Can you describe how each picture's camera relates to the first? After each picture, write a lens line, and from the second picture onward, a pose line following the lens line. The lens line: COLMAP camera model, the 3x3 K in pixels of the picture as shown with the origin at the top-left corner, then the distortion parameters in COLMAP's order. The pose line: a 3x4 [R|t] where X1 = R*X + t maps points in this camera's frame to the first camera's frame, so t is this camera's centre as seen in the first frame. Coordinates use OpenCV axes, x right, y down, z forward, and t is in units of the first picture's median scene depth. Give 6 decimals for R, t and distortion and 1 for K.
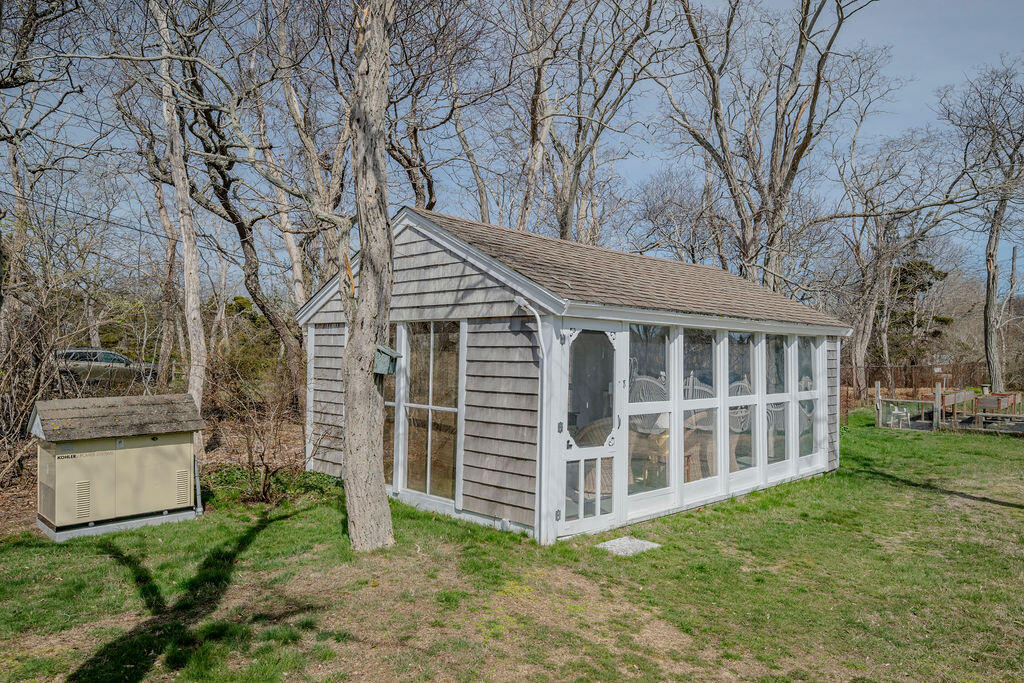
lens RADIAL K [[668.2, 0, 512.0], [0, 668.2, 341.5], [0, 0, 1]] dist [-0.003687, 0.001233]
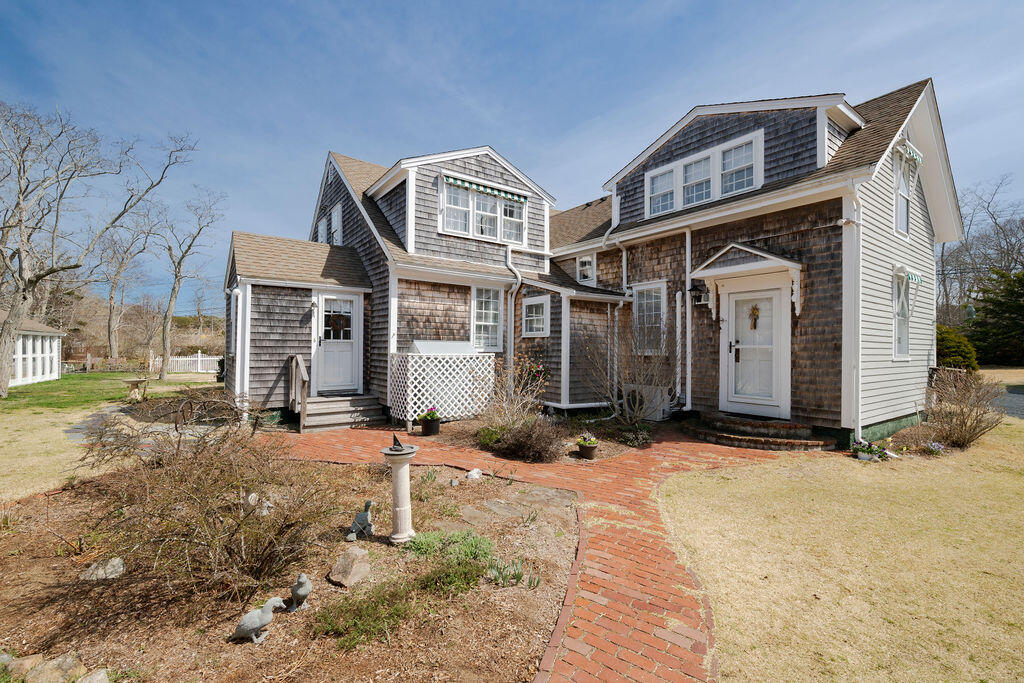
lens RADIAL K [[440.4, 0, 512.0], [0, 440.4, 341.5], [0, 0, 1]] dist [-0.001200, -0.000127]
pose [[0.202617, 0.008876, 0.979218, -1.095781], [-0.026391, 0.999645, -0.003601, -0.032634], [-0.978902, -0.025113, 0.202779, -1.481541]]
